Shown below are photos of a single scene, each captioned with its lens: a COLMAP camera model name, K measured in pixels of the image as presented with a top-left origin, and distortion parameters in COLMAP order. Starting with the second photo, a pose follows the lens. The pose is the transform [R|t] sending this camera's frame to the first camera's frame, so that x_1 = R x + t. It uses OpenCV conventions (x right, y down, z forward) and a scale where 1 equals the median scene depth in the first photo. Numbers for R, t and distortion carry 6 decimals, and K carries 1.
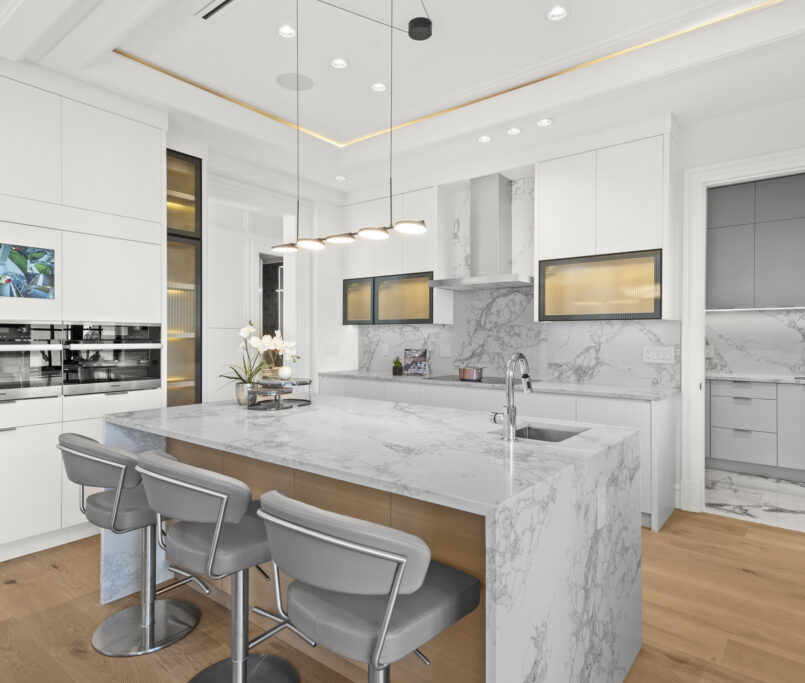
lens RADIAL K [[486.3, 0, 402.5], [0, 486.3, 341.5], [0, 0, 1]] dist [-0.002369, 0.000305]
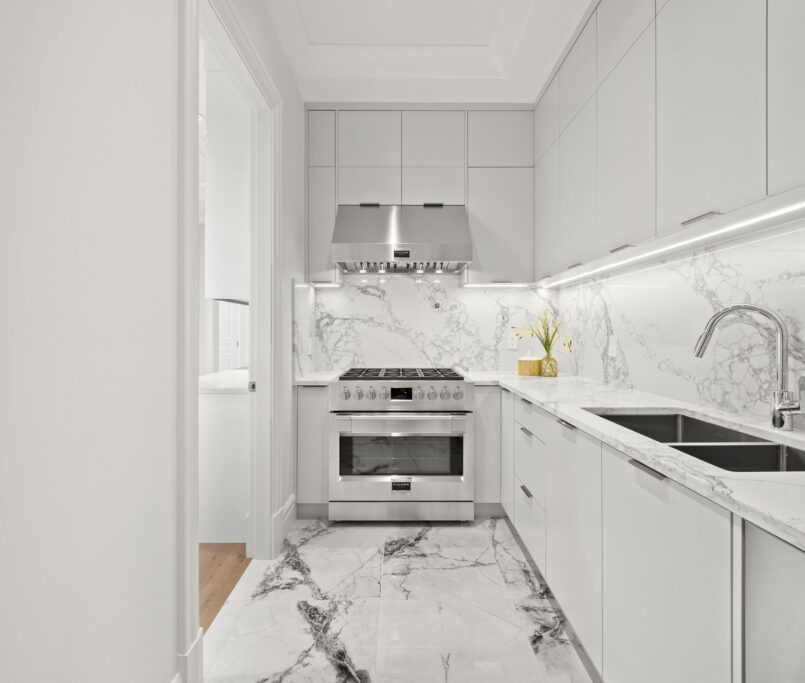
lens RADIAL K [[407.8, 0, 402.5], [0, 407.8, 341.5], [0, 0, 1]] dist [-0.005377, -0.001000]
pose [[0.625809, -0.003395, -0.779969, 0.711913], [0.000975, 0.999993, -0.003571, 0.013955], [0.779976, 0.001474, 0.625808, 0.454329]]
